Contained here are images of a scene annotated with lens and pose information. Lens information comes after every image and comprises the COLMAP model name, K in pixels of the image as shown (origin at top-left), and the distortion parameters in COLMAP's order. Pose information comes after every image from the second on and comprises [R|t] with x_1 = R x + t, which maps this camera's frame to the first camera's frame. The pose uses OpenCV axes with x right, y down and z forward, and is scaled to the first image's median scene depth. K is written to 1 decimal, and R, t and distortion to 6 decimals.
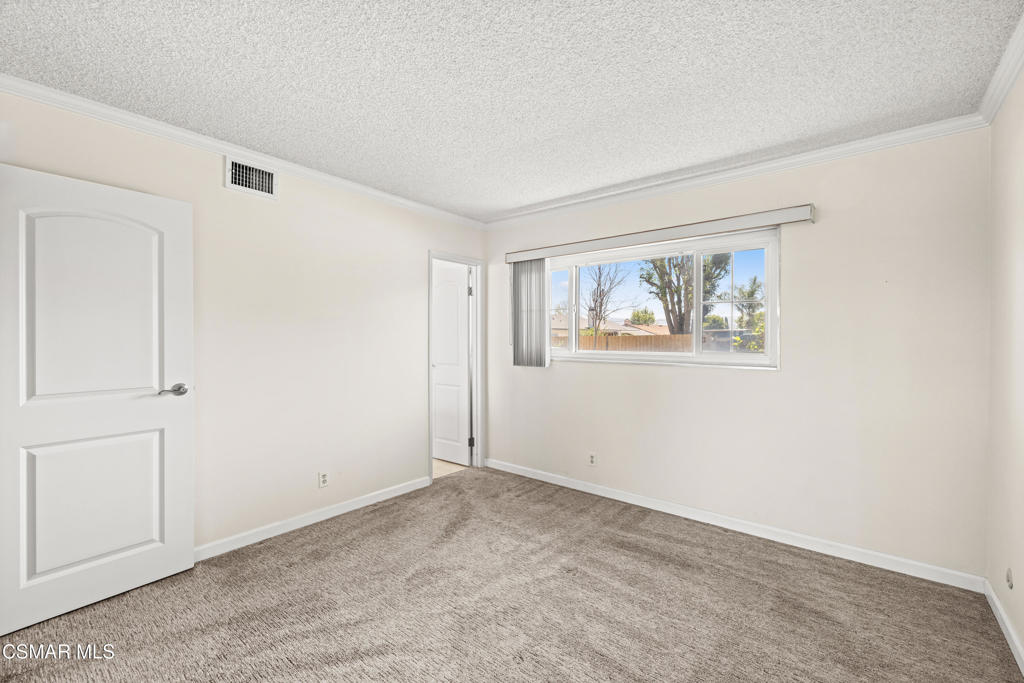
lens RADIAL K [[423.7, 0, 512.0], [0, 423.7, 341.5], [0, 0, 1]] dist [0.003812, 0.000041]
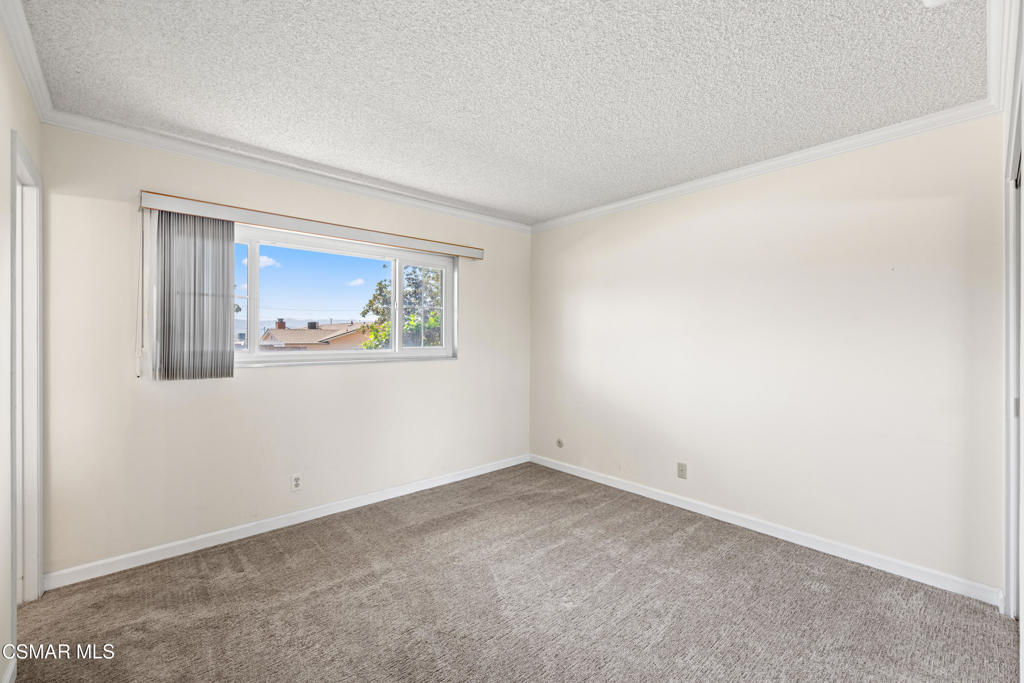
lens RADIAL K [[423.7, 0, 512.0], [0, 423.7, 341.5], [0, 0, 1]] dist [0.003812, 0.000041]
pose [[0.171850, -0.009879, 0.985074, -0.586982], [0.008925, 0.999924, 0.008471, -0.000983], [-0.985083, 0.007336, 0.171925, 0.468153]]
